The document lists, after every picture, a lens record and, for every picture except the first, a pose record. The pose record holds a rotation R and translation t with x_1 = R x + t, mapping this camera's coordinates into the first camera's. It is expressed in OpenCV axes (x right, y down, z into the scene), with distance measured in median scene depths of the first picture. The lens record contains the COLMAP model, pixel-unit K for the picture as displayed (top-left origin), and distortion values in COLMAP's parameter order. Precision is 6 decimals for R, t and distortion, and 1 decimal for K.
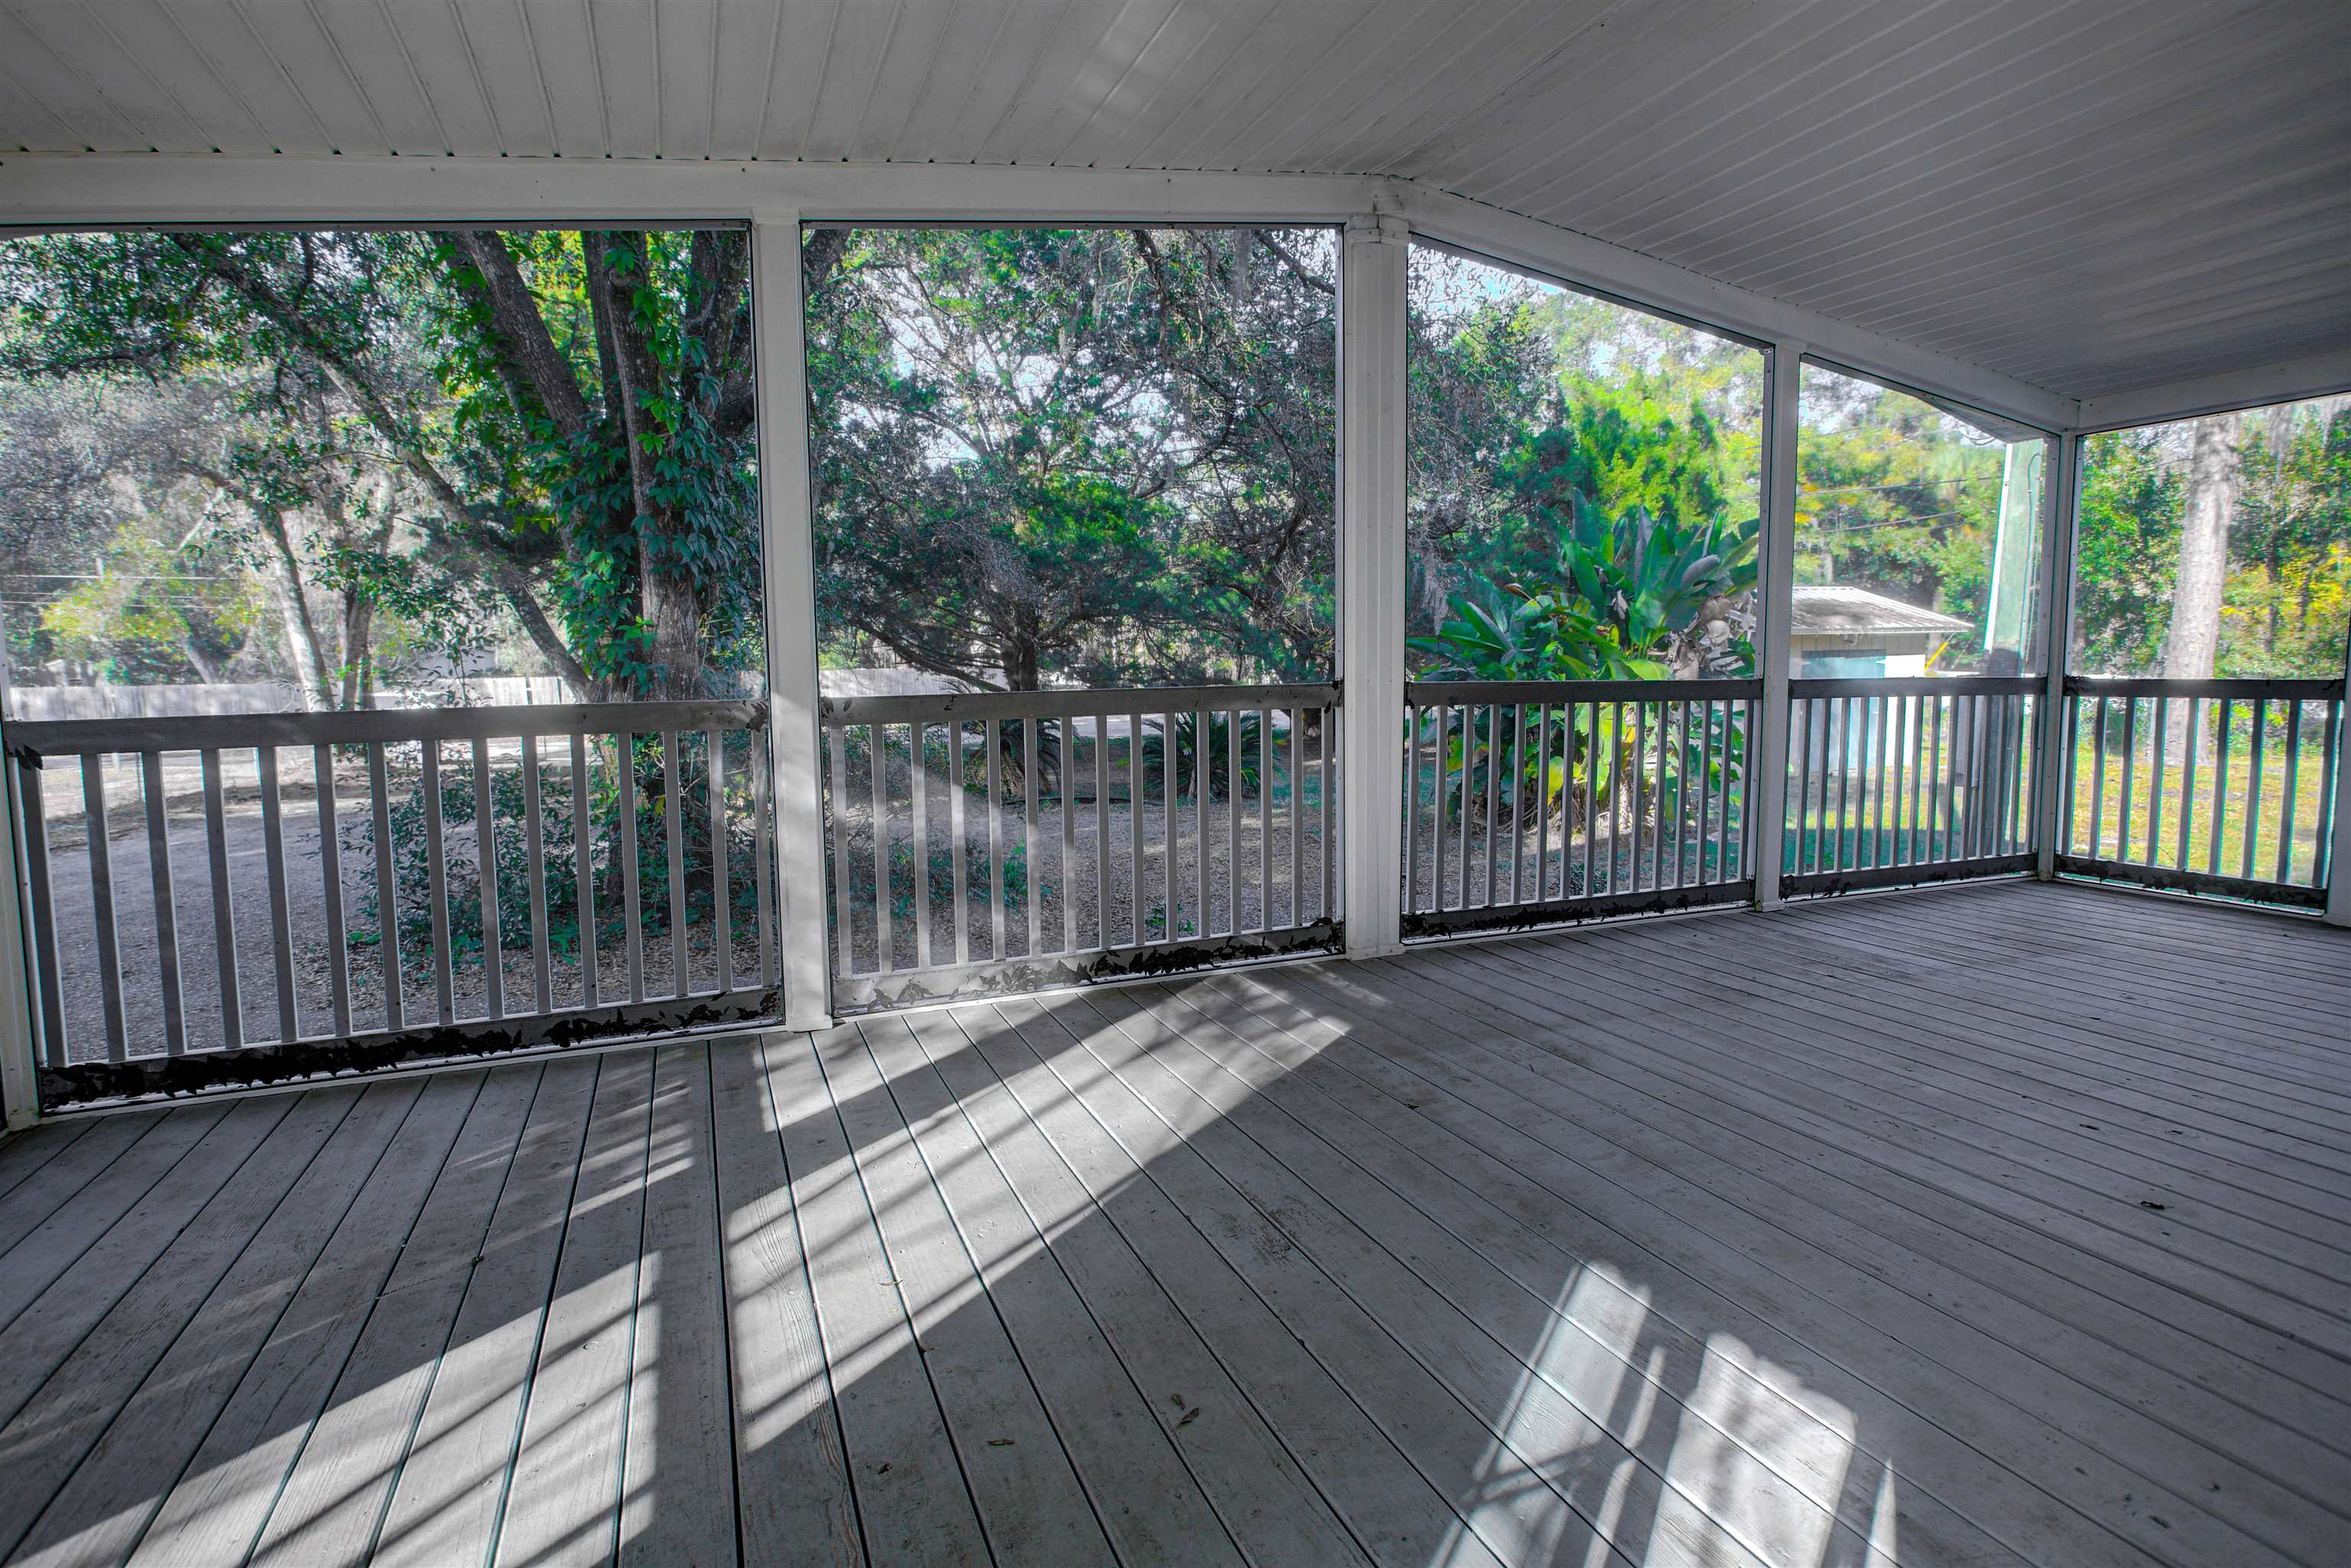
lens RADIAL K [[1175.7, 0, 1171.7], [0, 1175.7, 784.3], [0, 0, 1]] dist [-0.021079, 0.008625]
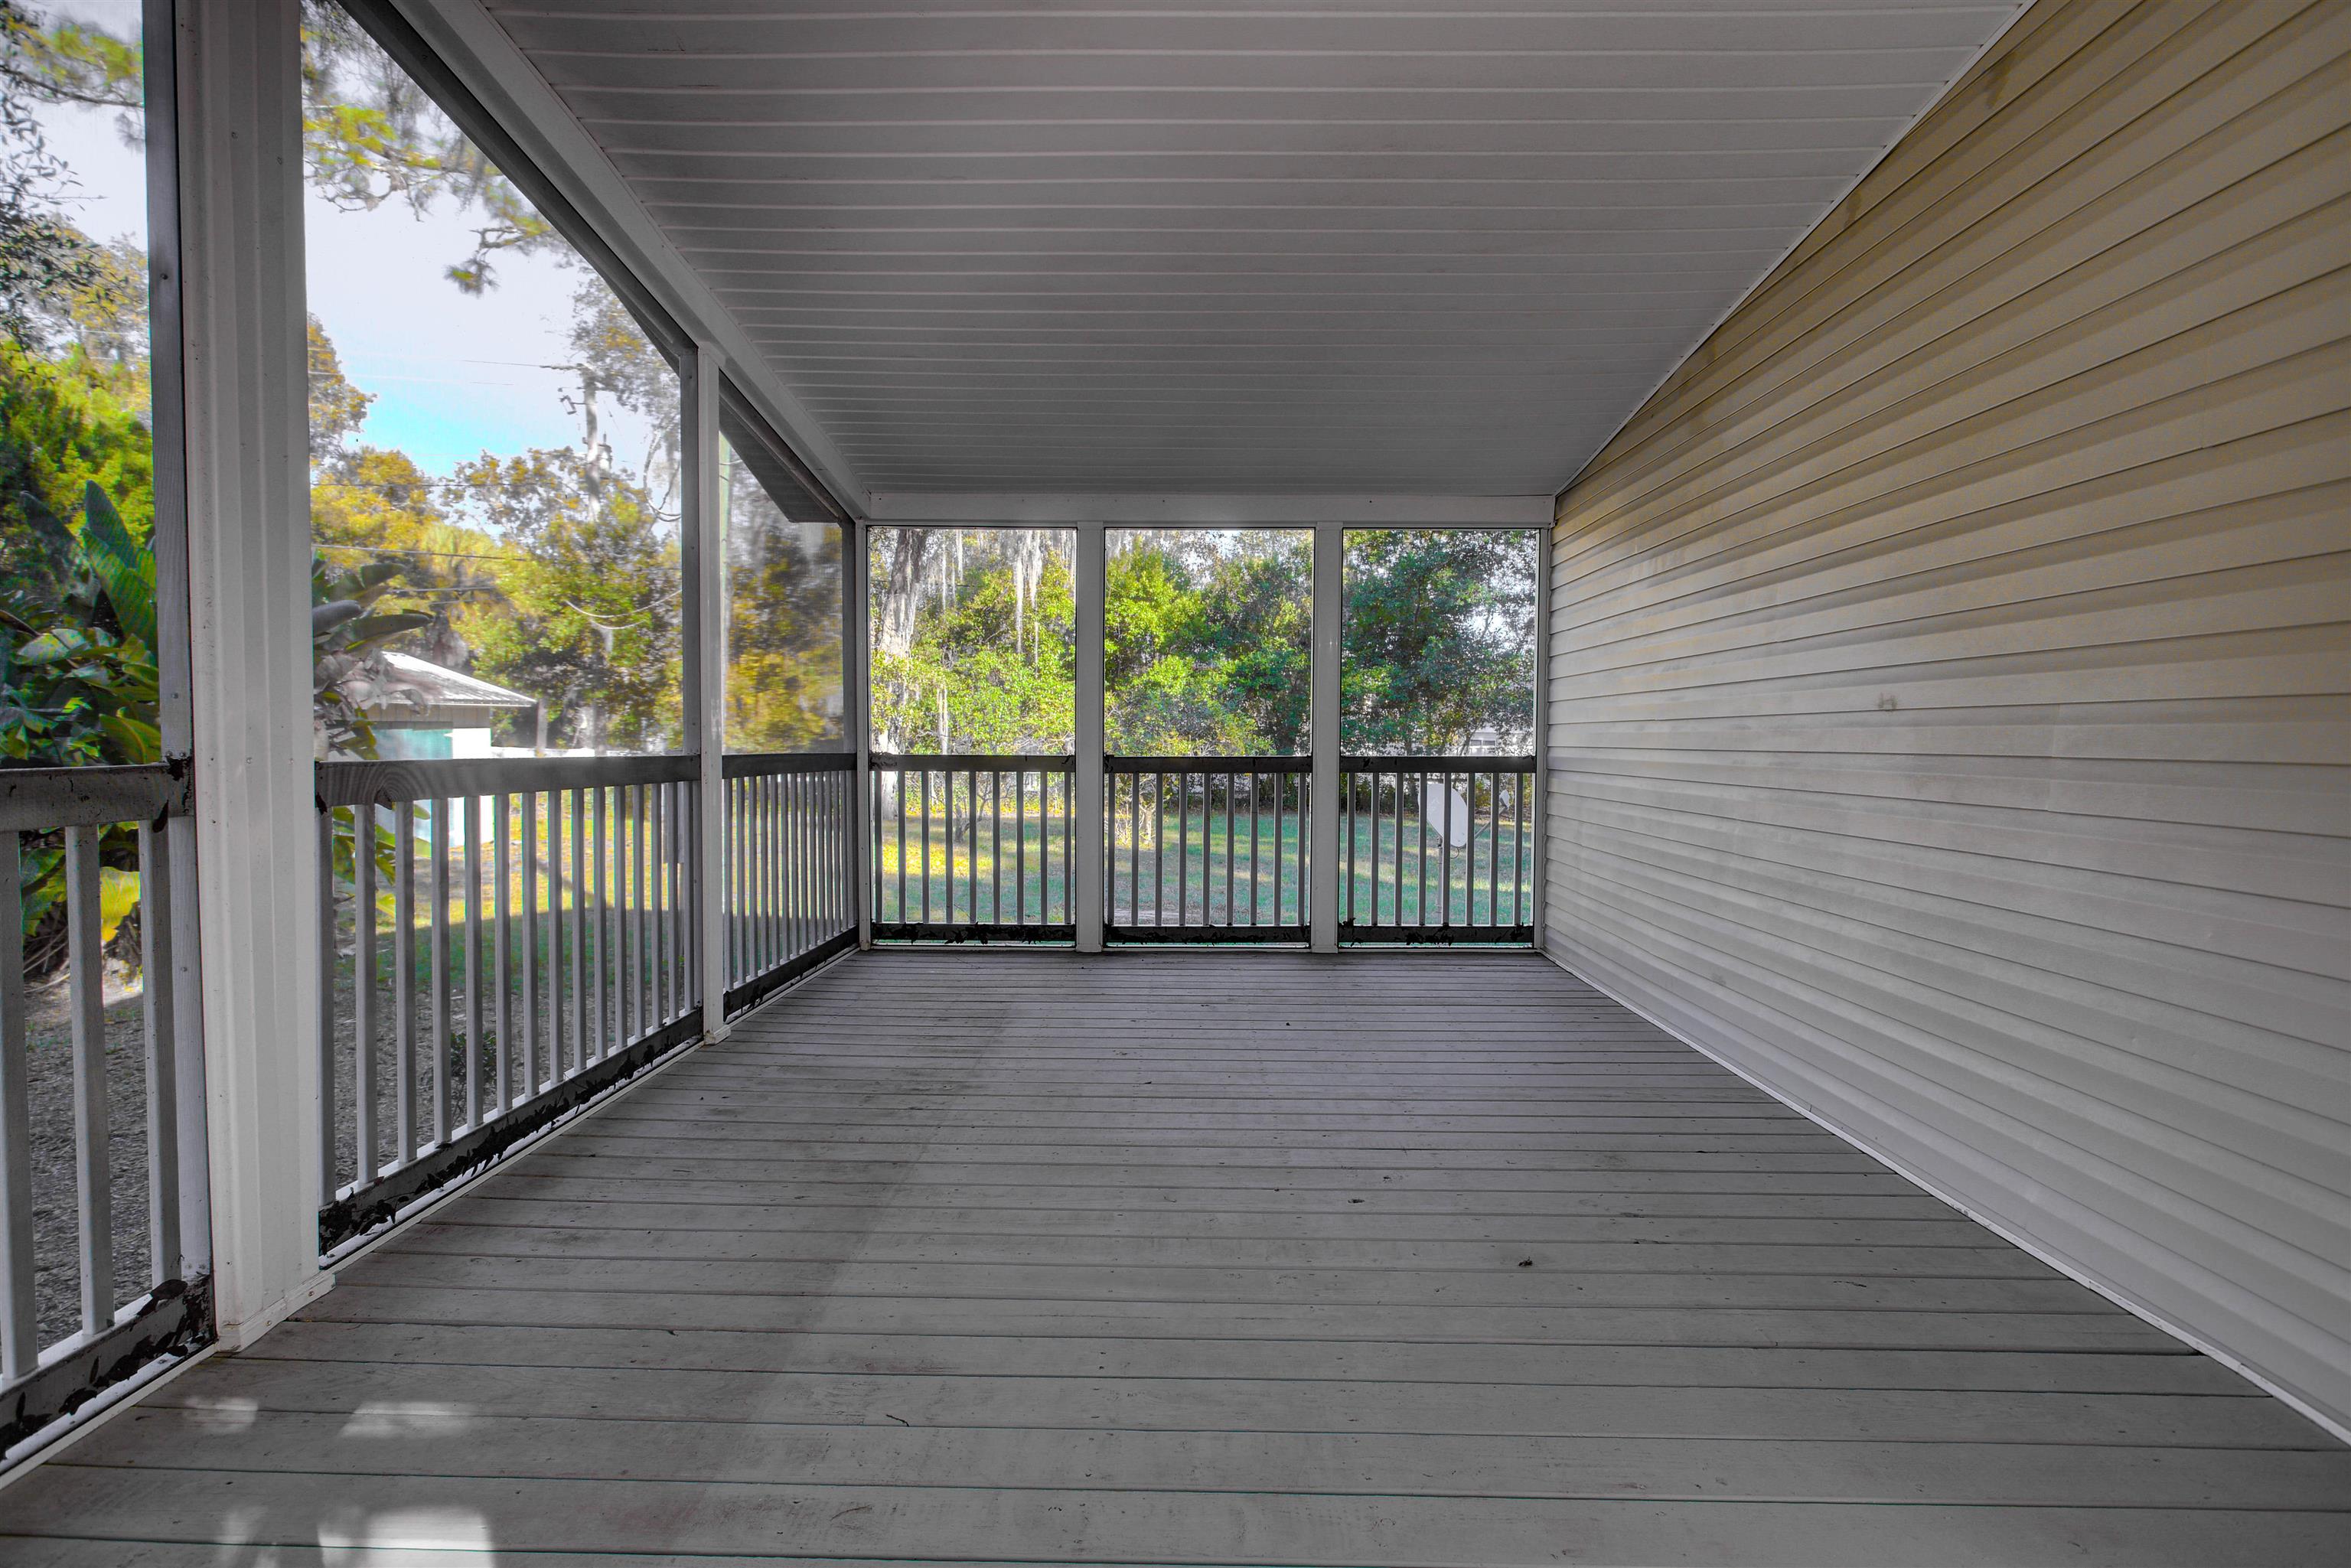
lens RADIAL K [[1175.7, 0, 1171.7], [0, 1175.7, 784.3], [0, 0, 1]] dist [-0.021079, 0.008625]
pose [[0.394852, -0.021210, 0.918500, -0.153538], [0.079556, 0.996768, -0.011182, -0.051216], [-0.915294, 0.077488, 0.395263, 0.582030]]
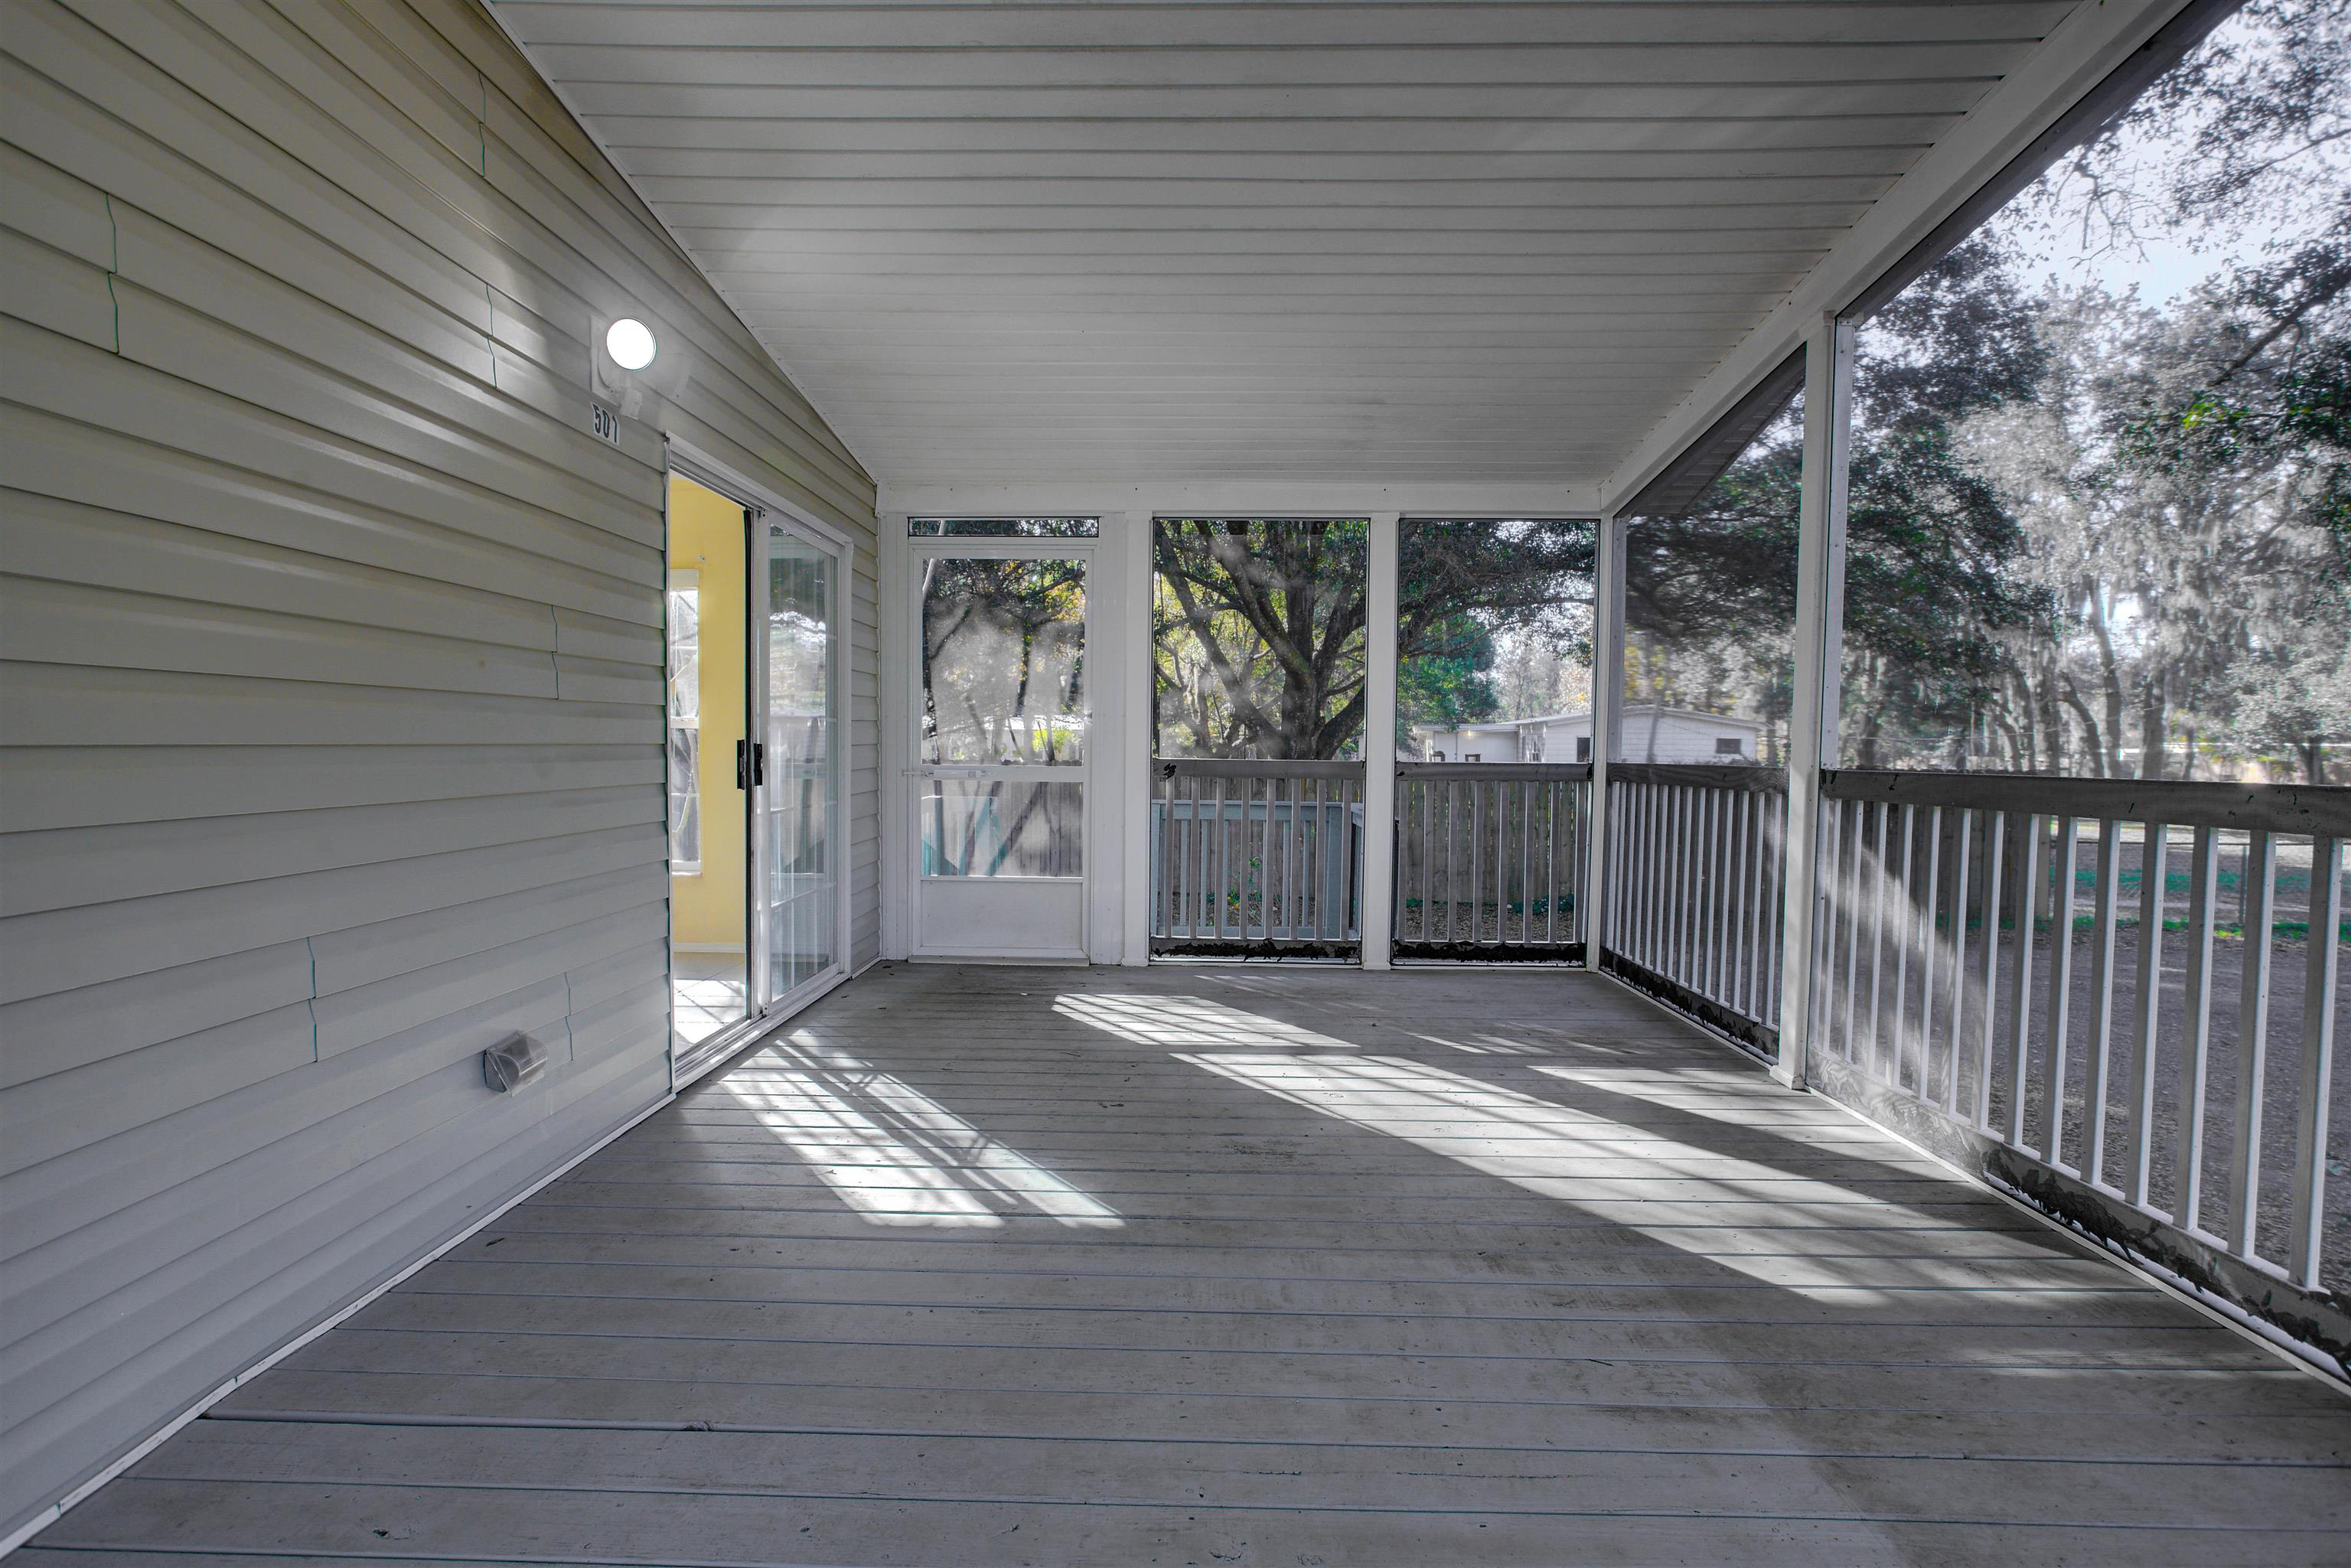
lens RADIAL K [[1175.7, 0, 1171.7], [0, 1175.7, 784.3], [0, 0, 1]] dist [-0.021079, 0.008625]
pose [[-0.401490, 0.042523, -0.914876, 0.915640], [-0.094726, 0.991636, 0.087661, -0.102999], [0.910951, 0.121857, -0.394105, 0.932380]]
